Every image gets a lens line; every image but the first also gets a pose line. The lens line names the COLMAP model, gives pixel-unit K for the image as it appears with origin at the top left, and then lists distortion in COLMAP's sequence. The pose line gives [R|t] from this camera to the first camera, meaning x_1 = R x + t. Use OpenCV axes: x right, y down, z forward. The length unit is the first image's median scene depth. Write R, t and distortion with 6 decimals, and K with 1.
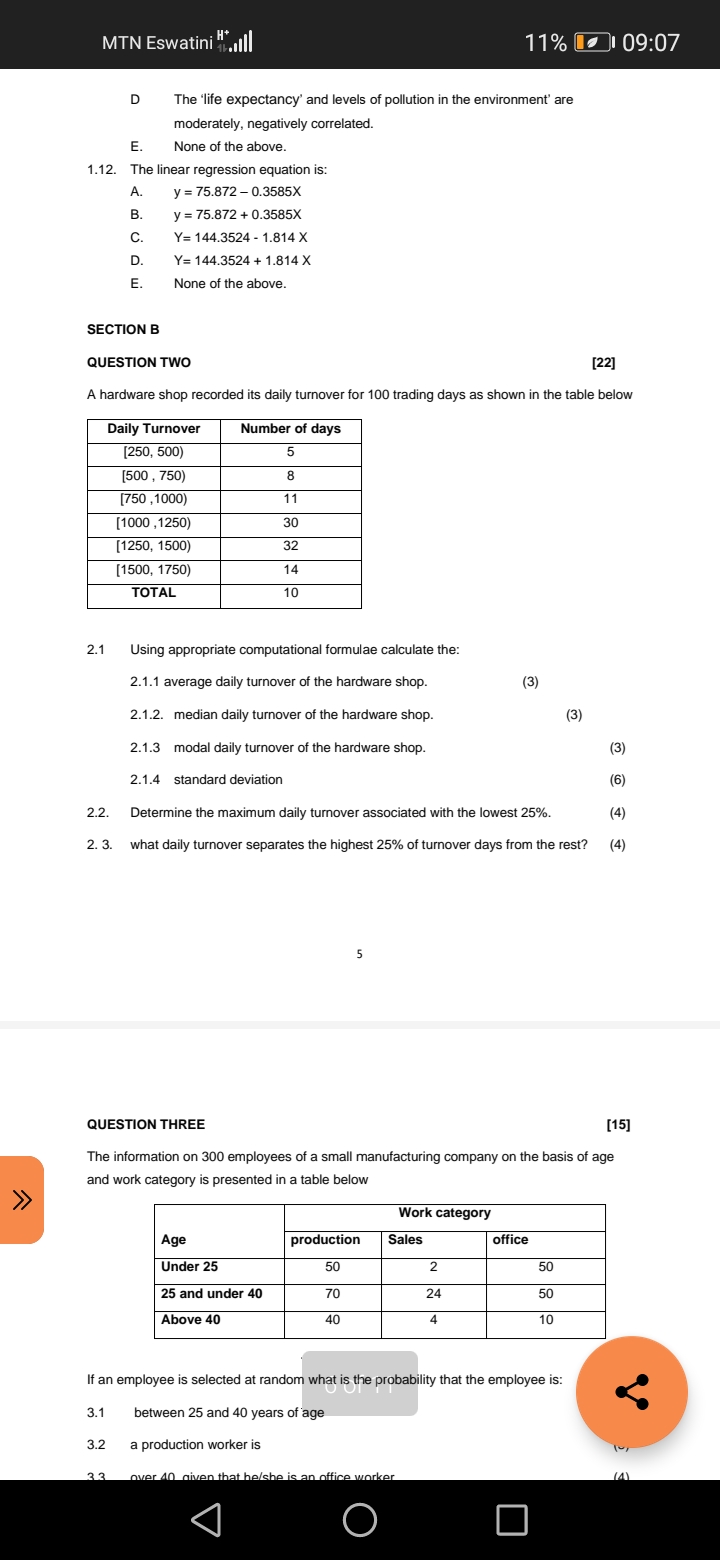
lens RADIAL K [[9122.0, 0, 359.2], [0, 9122.0, 780.6], [0, 0, 1]] dist [0.104182, 0.000000]
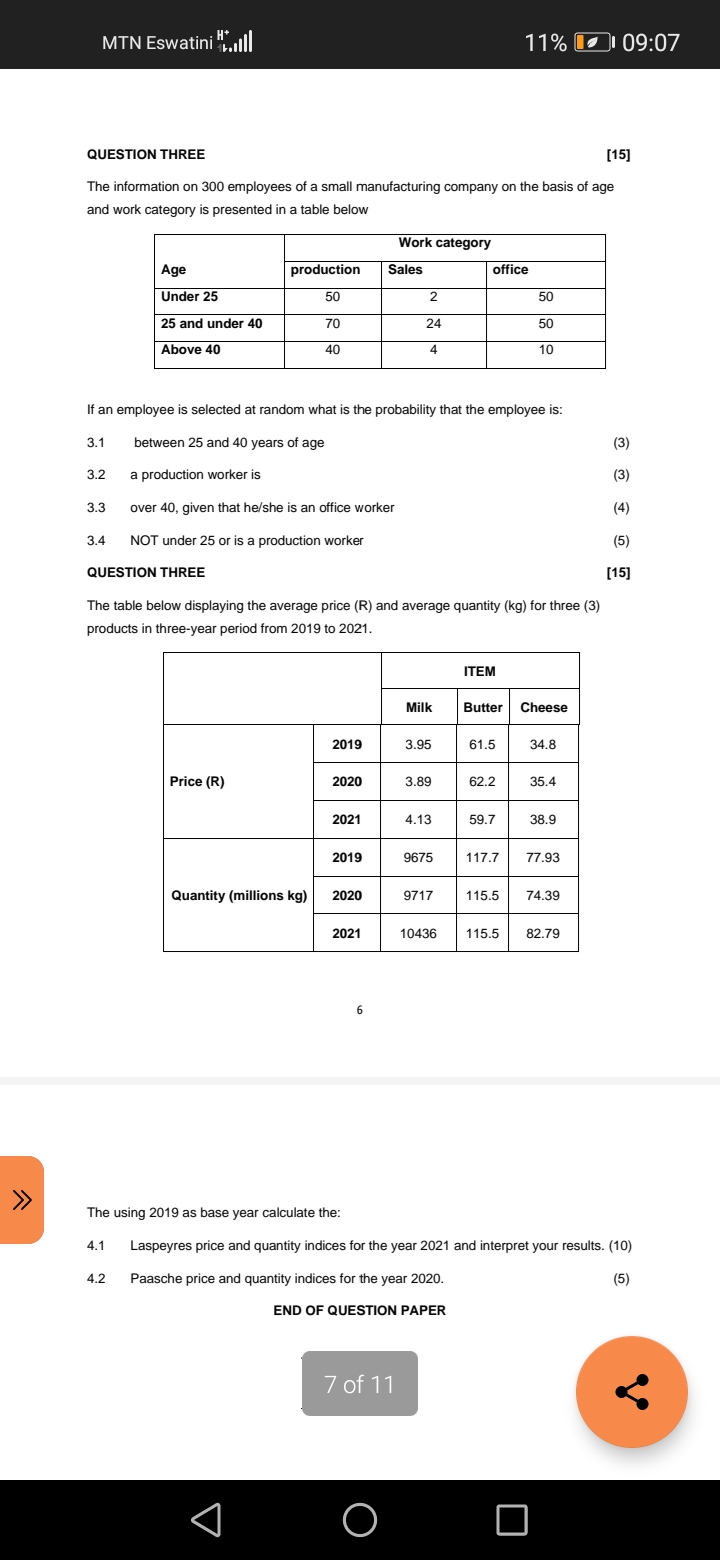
lens RADIAL K [[9122.0, 0, 360.1], [0, 9122.0, 779.5], [0, 0, 1]] dist [0.104182, 0.000000]
pose [[1.000000, 0.000013, 0.000096, 0.000003], [-0.000013, 1.000000, -0.000854, 0.107035], [-0.000096, 0.000854, 1.000000, 0.000079]]
